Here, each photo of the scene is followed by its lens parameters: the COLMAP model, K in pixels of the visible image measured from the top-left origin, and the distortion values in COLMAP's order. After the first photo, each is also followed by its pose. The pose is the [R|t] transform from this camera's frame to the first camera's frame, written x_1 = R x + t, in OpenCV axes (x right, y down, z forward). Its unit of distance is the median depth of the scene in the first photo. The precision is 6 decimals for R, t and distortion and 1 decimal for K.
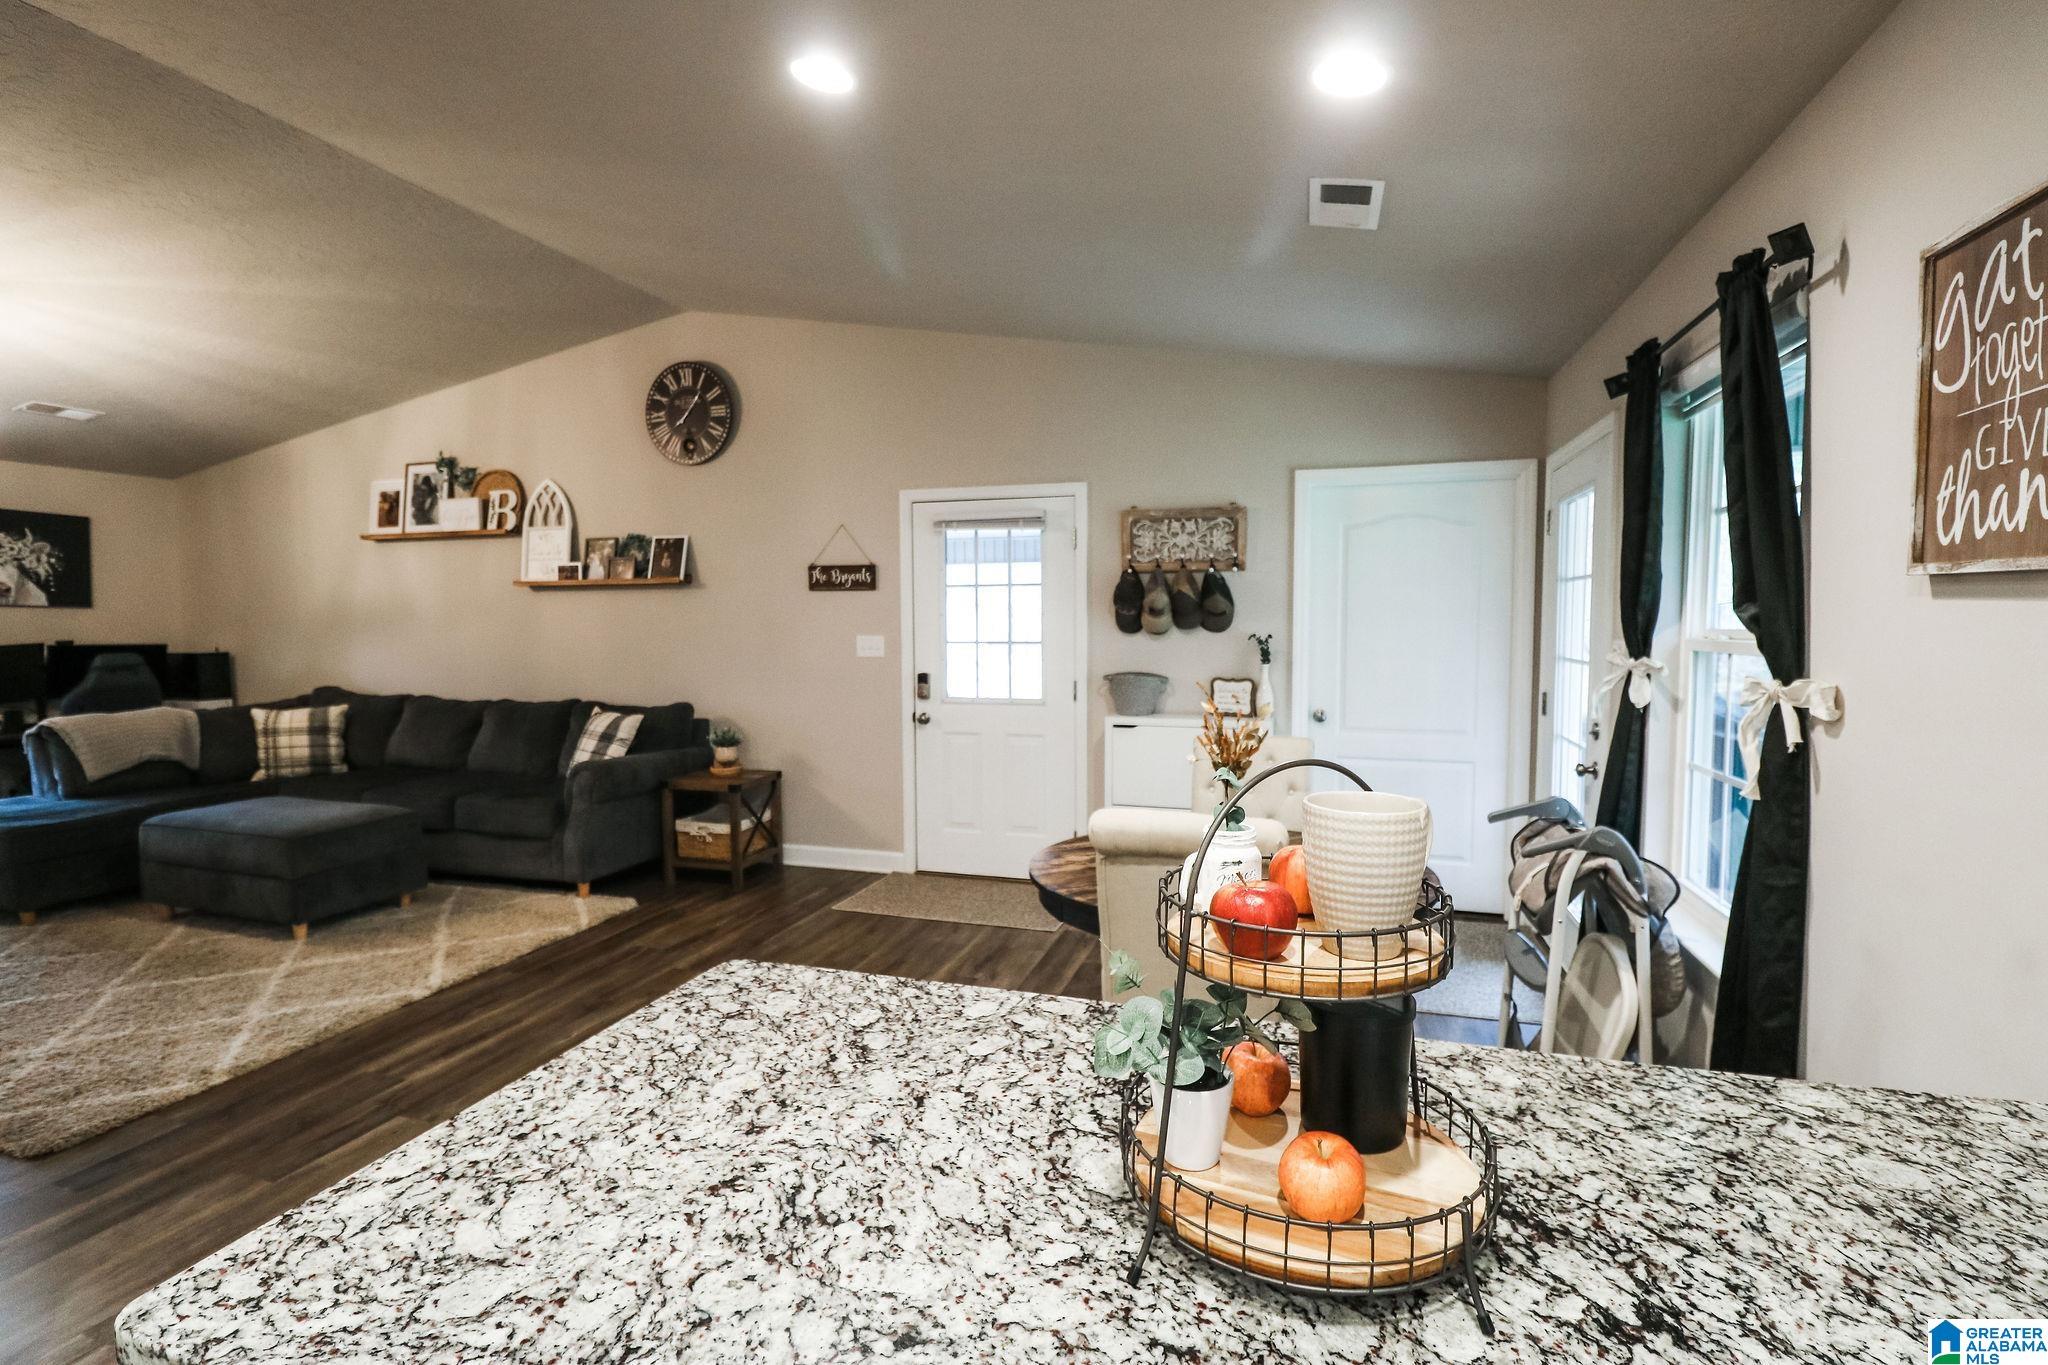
lens RADIAL K [[954.5, 0, 1030.2], [0, 954.5, 682.6], [0, 0, 1]] dist [0.002239, -0.013578]
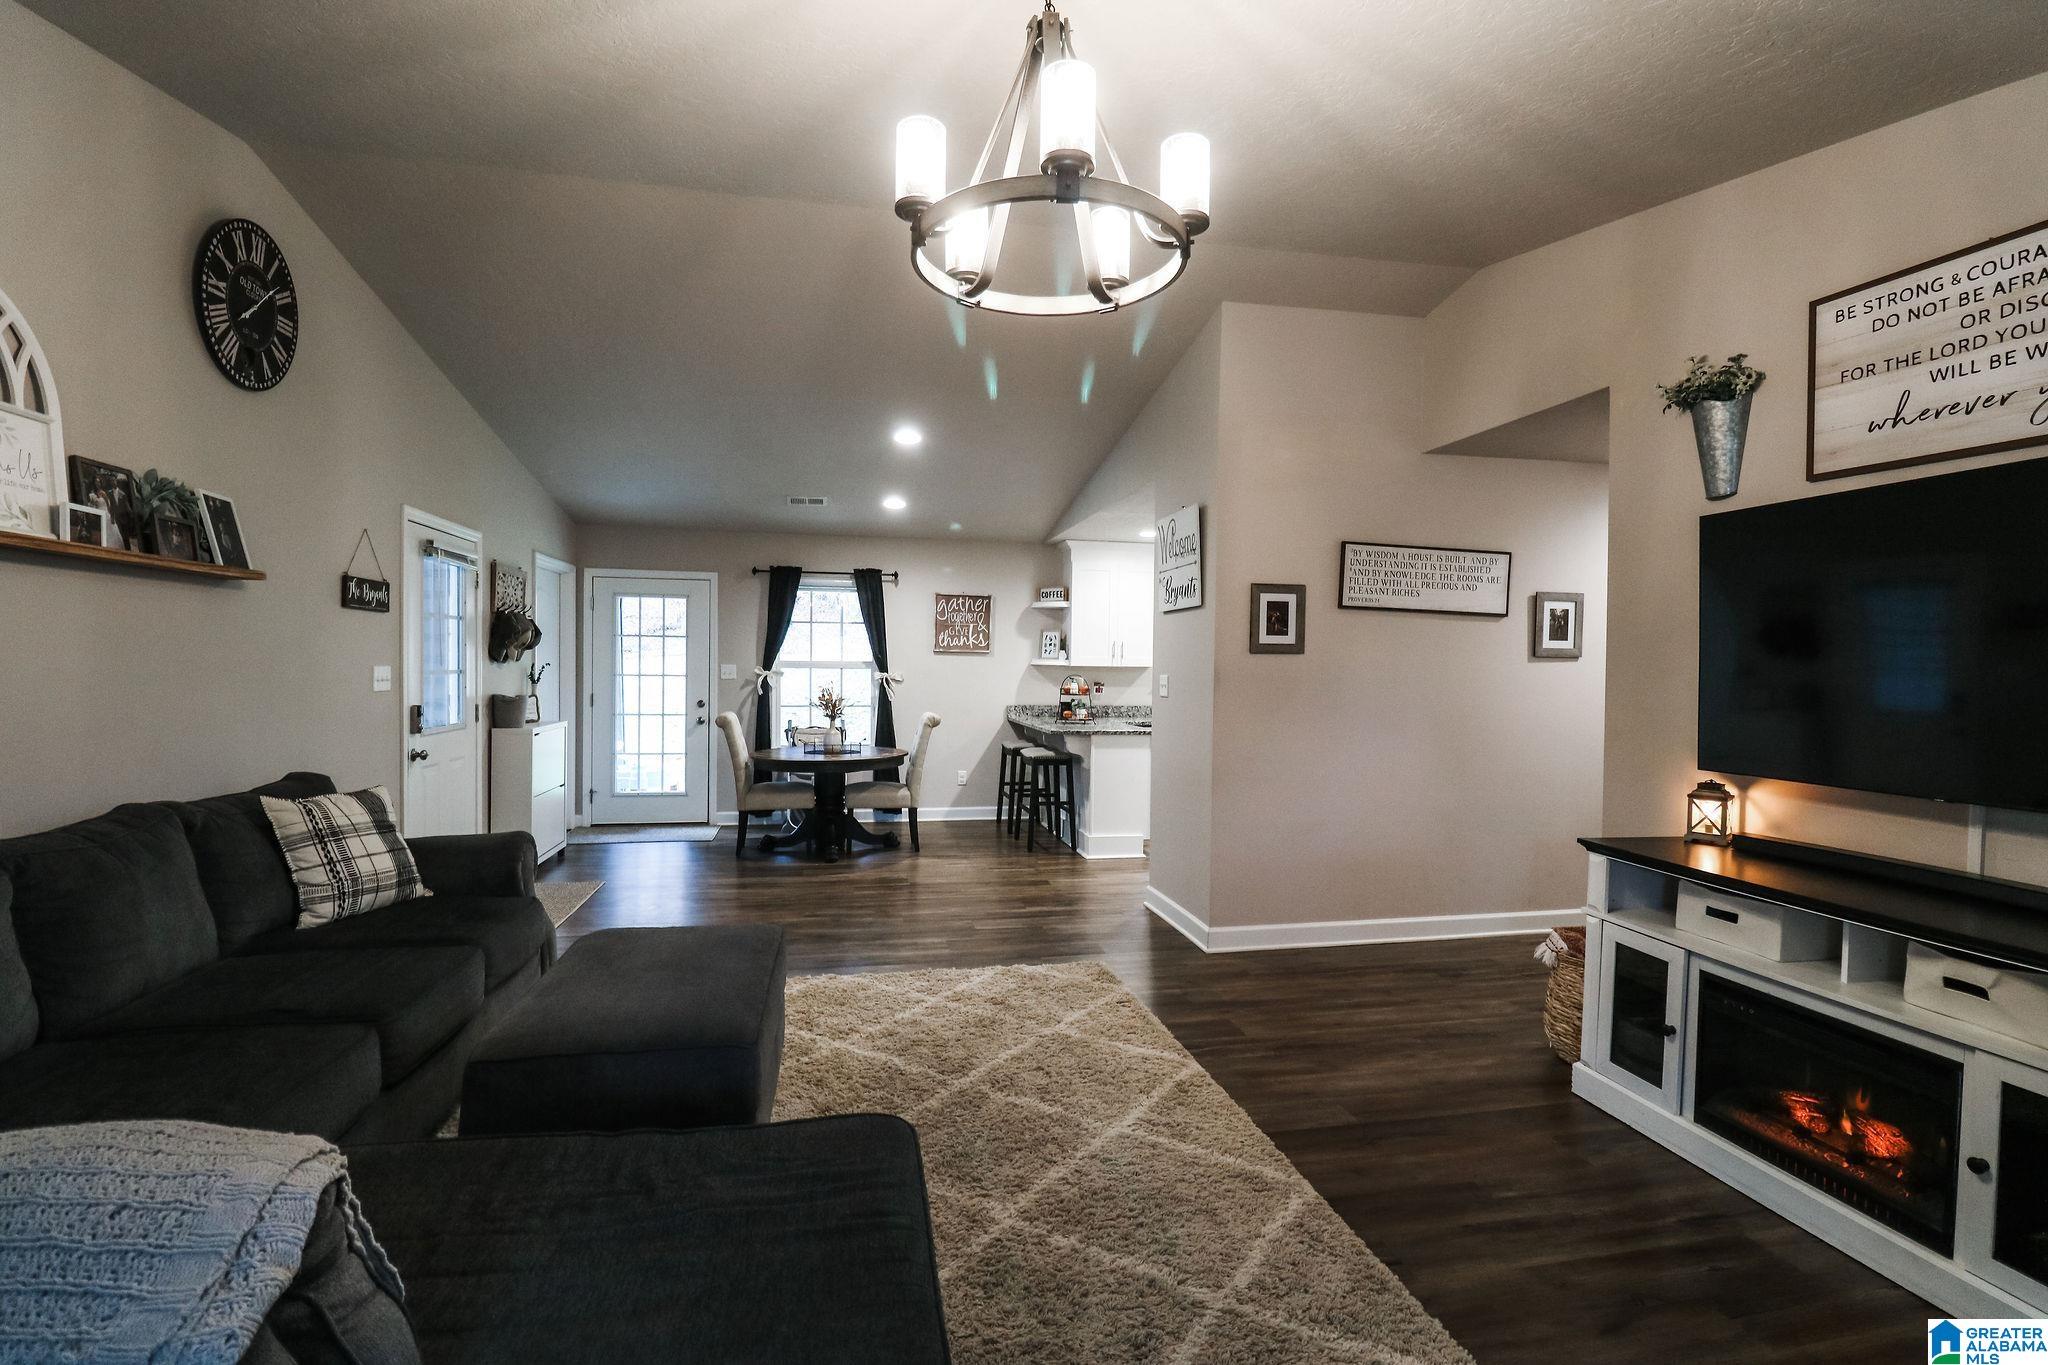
lens RADIAL K [[951.6, 0, 1029.9], [0, 951.6, 679.8], [0, 0, 1]] dist [0.003848, -0.015110]
pose [[-0.481580, -0.016163, 0.876253, -1.314219], [0.047306, 0.997893, 0.044405, -0.052127], [-0.875124, 0.062837, -0.479801, 1.002738]]
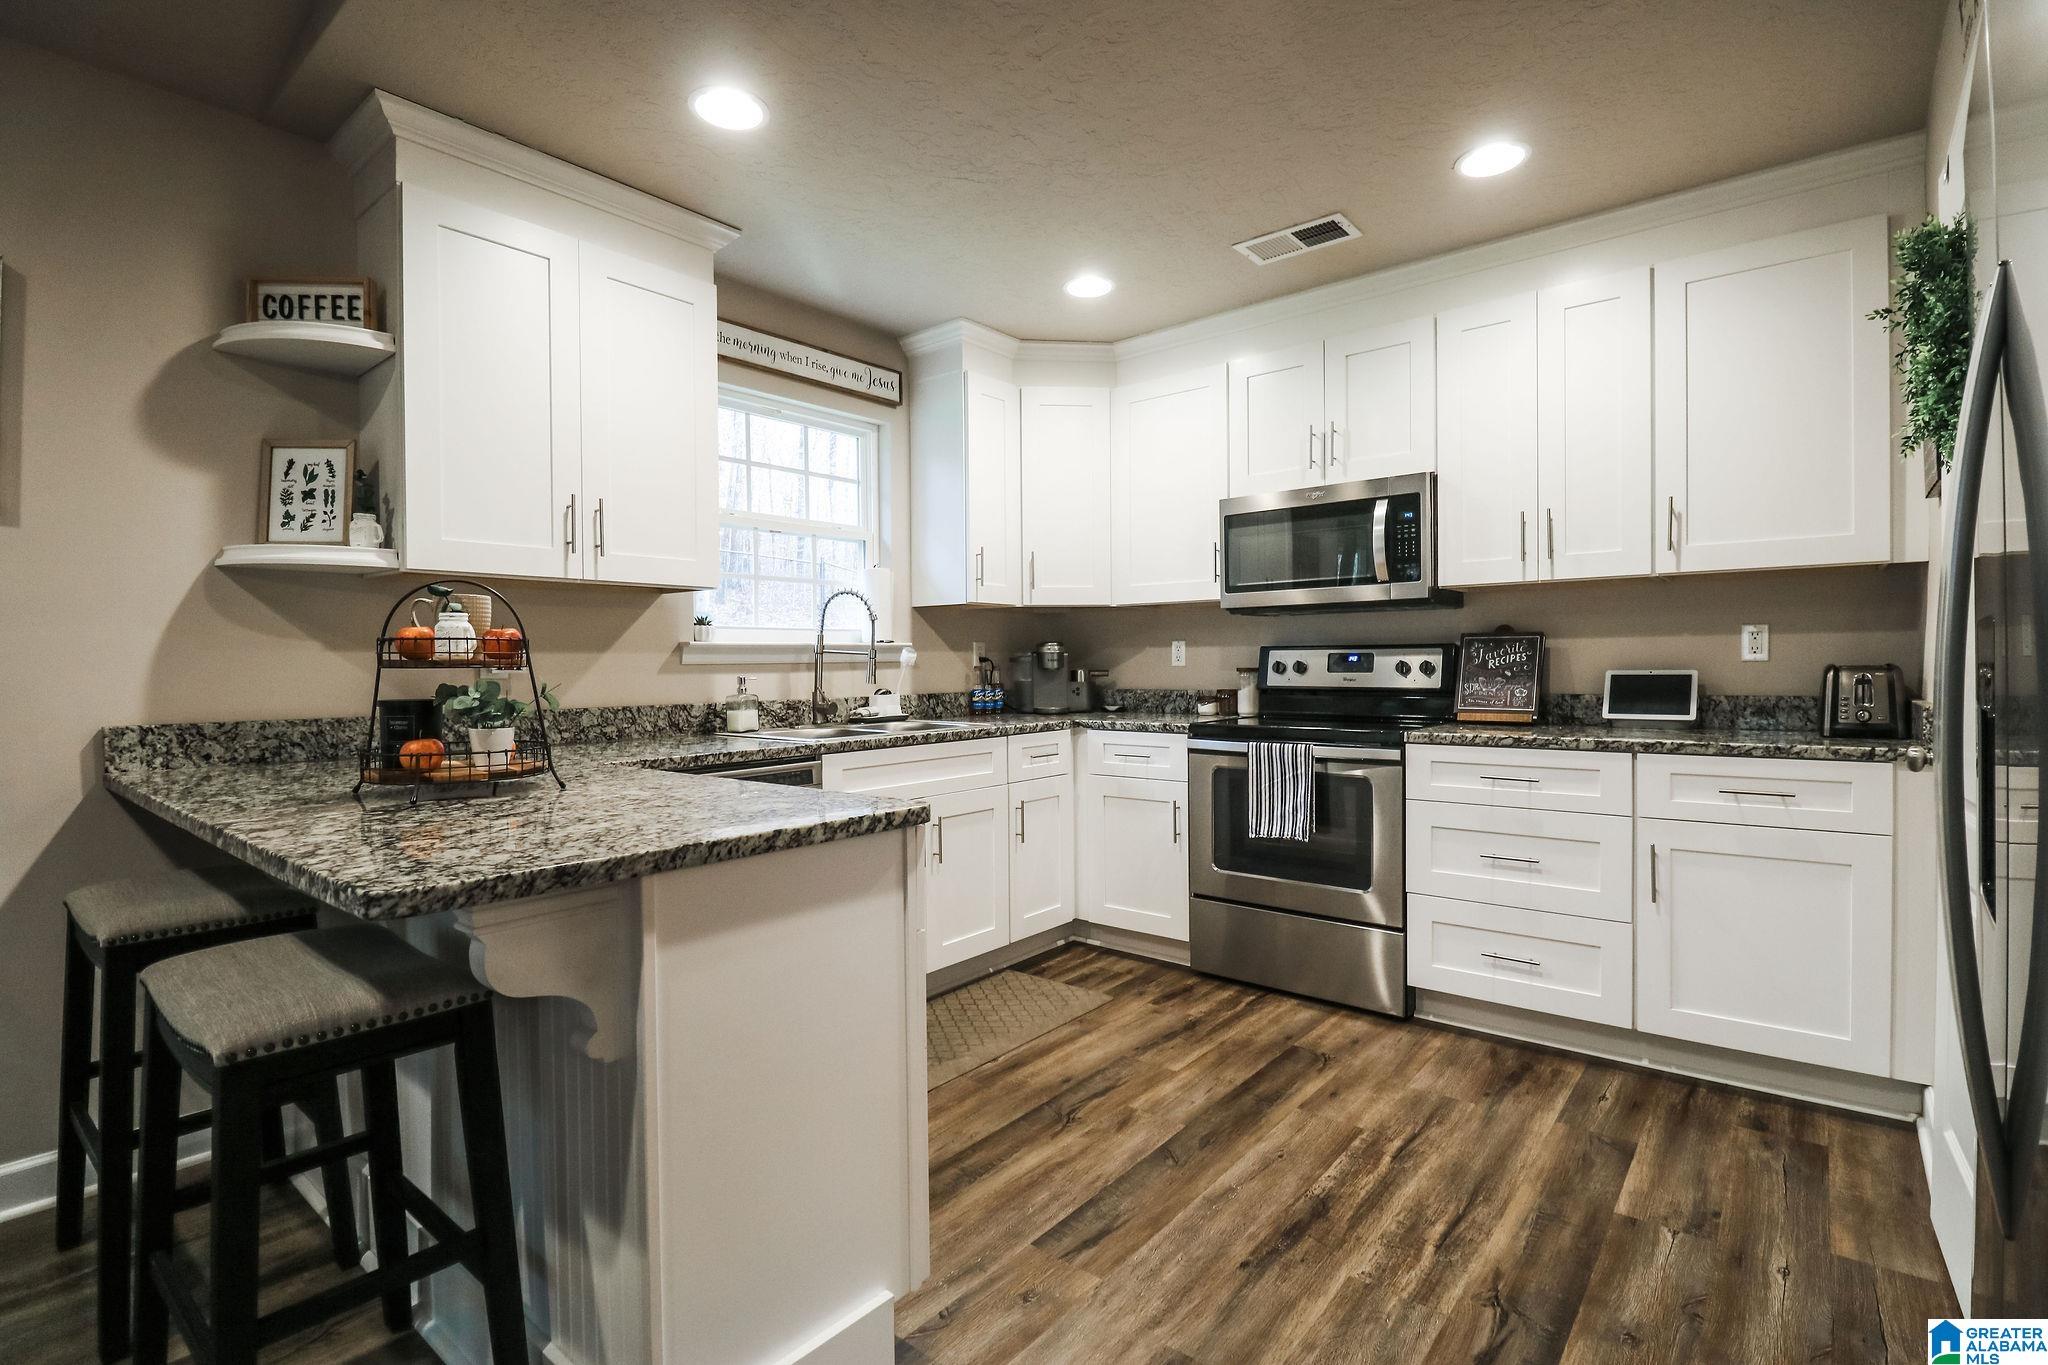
lens RADIAL K [[953.7, 0, 1028.4], [0, 953.7, 682.0], [0, 0, 1]] dist [-0.000516, -0.012434]
pose [[-0.926400, 0.003810, 0.376521, -0.294821], [0.035756, 0.996320, 0.077891, 0.032562], [-0.374839, 0.085621, -0.923128, 0.428446]]
